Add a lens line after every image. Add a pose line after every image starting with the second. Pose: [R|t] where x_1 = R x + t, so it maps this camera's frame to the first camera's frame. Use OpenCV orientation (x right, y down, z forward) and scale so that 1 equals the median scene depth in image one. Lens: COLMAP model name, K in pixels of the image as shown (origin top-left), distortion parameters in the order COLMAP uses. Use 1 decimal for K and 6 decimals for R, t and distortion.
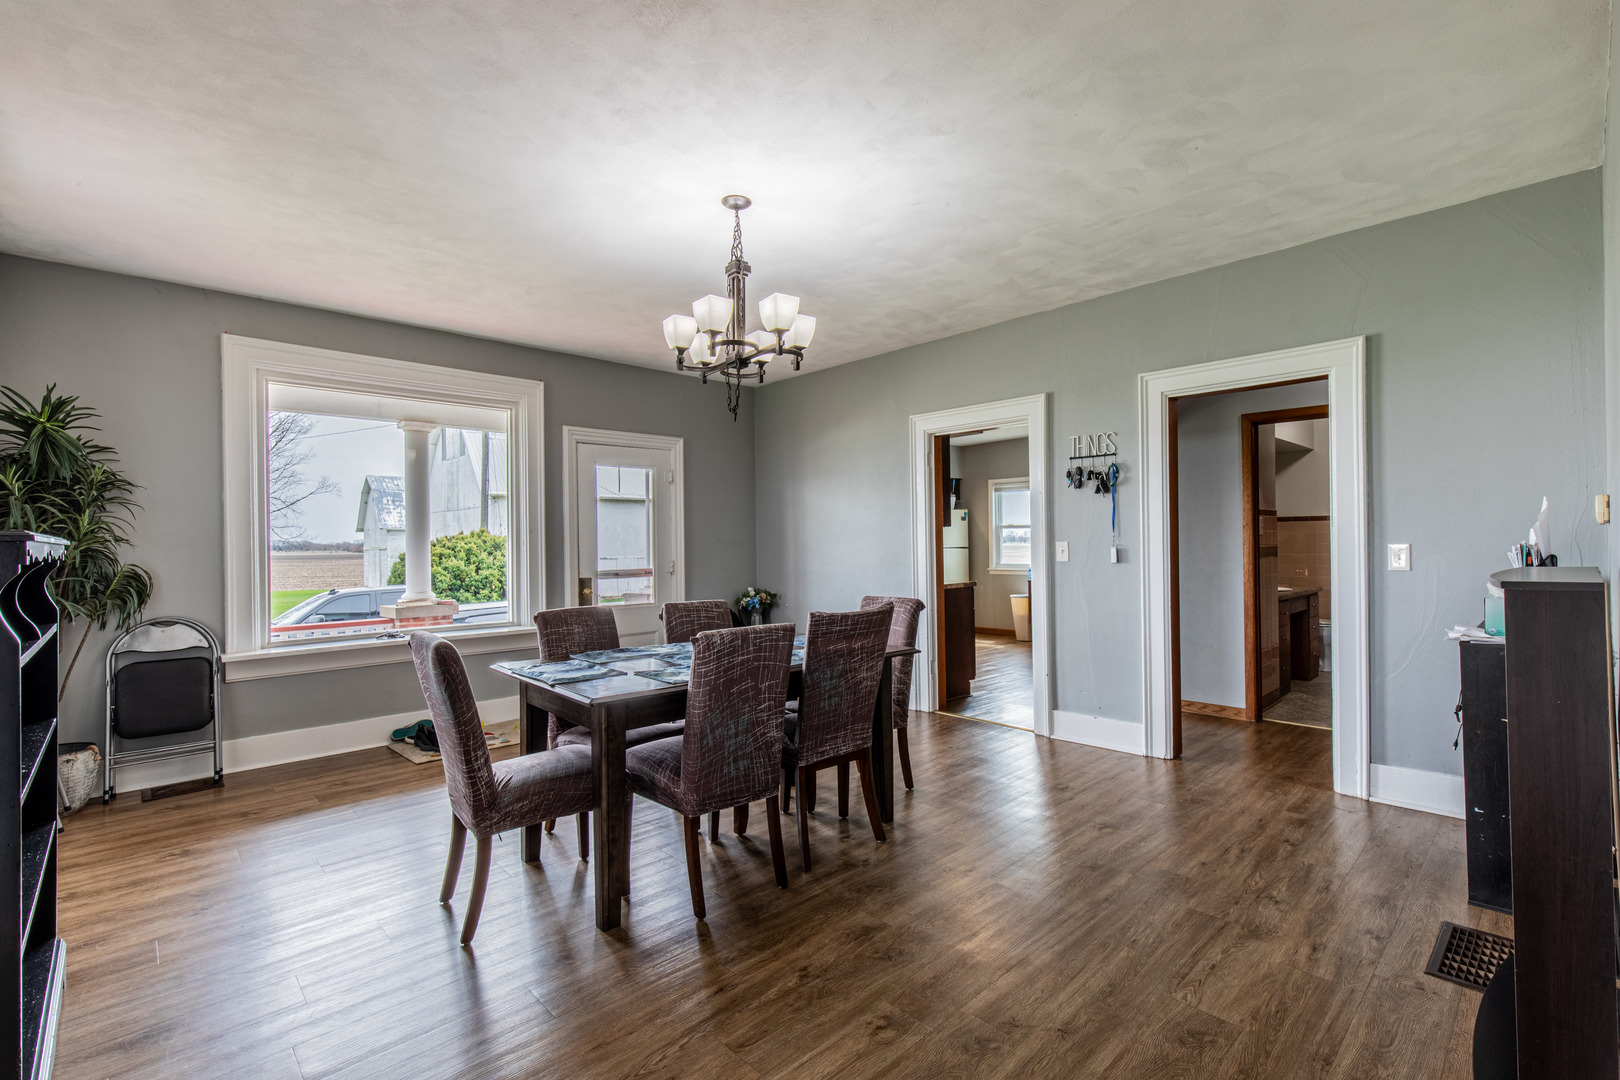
lens RADIAL K [[729.5, 0, 826.1], [0, 729.5, 542.1], [0, 0, 1]] dist [0.003344, -0.000759]
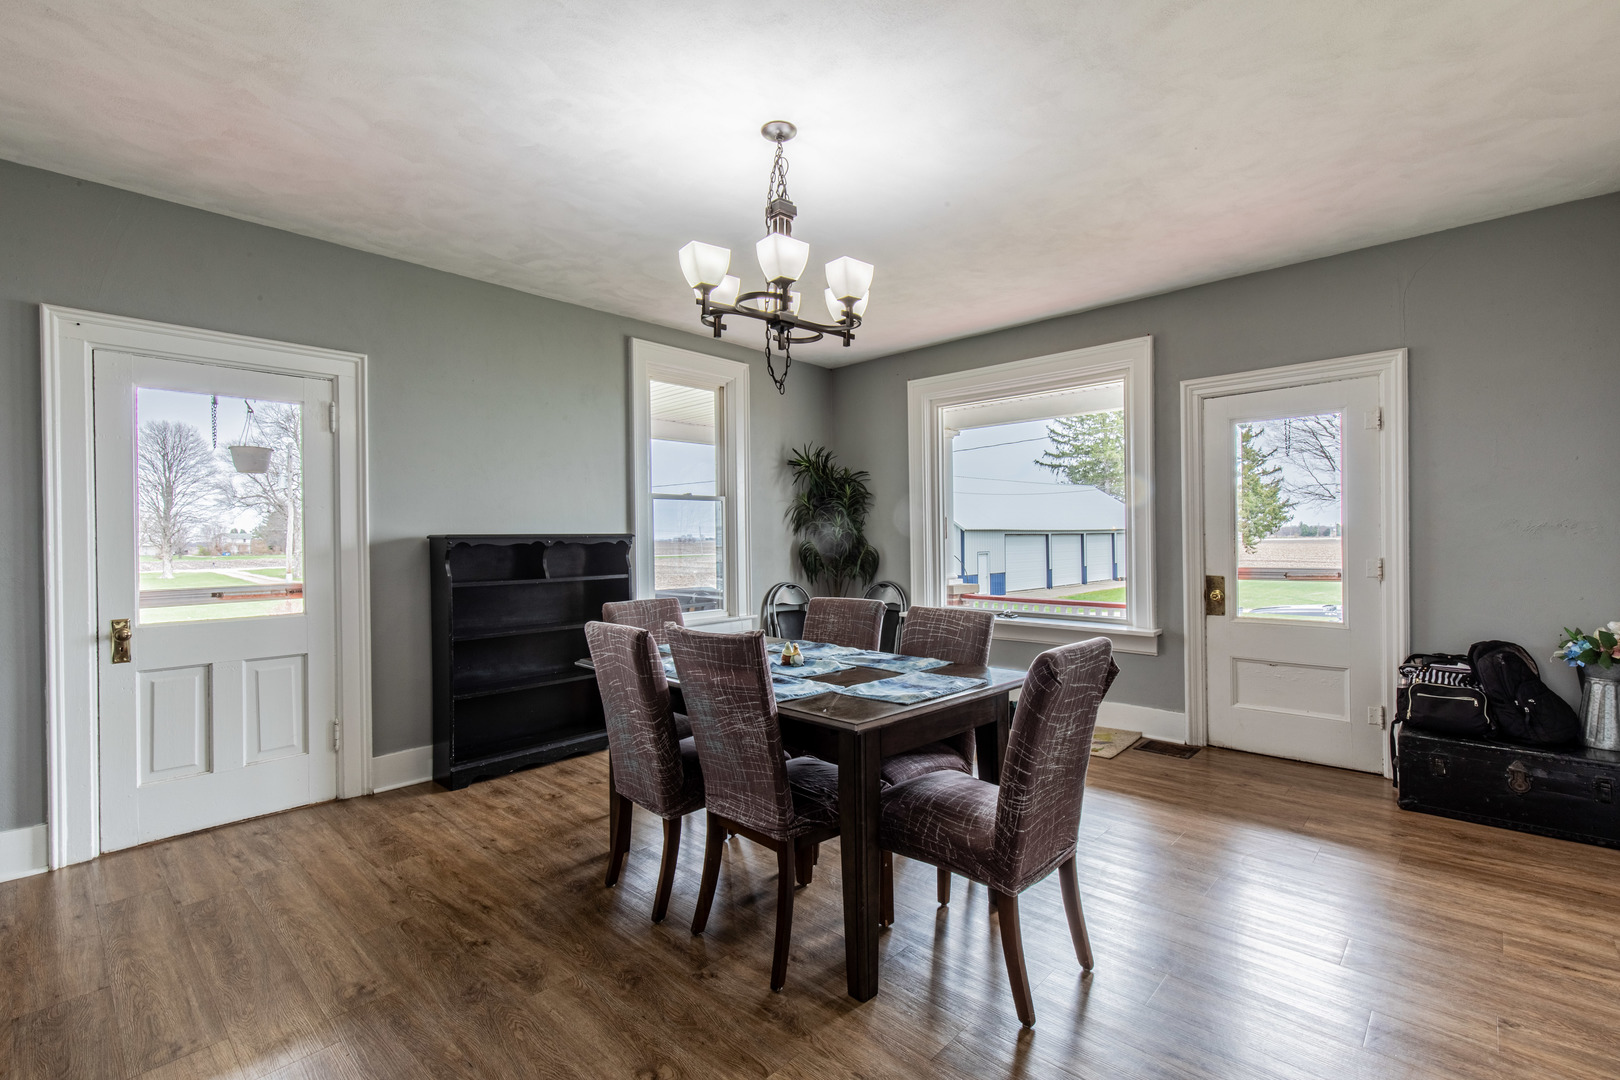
lens RADIAL K [[729.5, 0, 826.1], [0, 729.5, 542.1], [0, 0, 1]] dist [0.003344, -0.000759]
pose [[0.055862, 0.014430, -0.998334, 0.573150], [0.012346, 0.999809, 0.015142, -0.003145], [0.998362, -0.013172, 0.055673, 0.790483]]
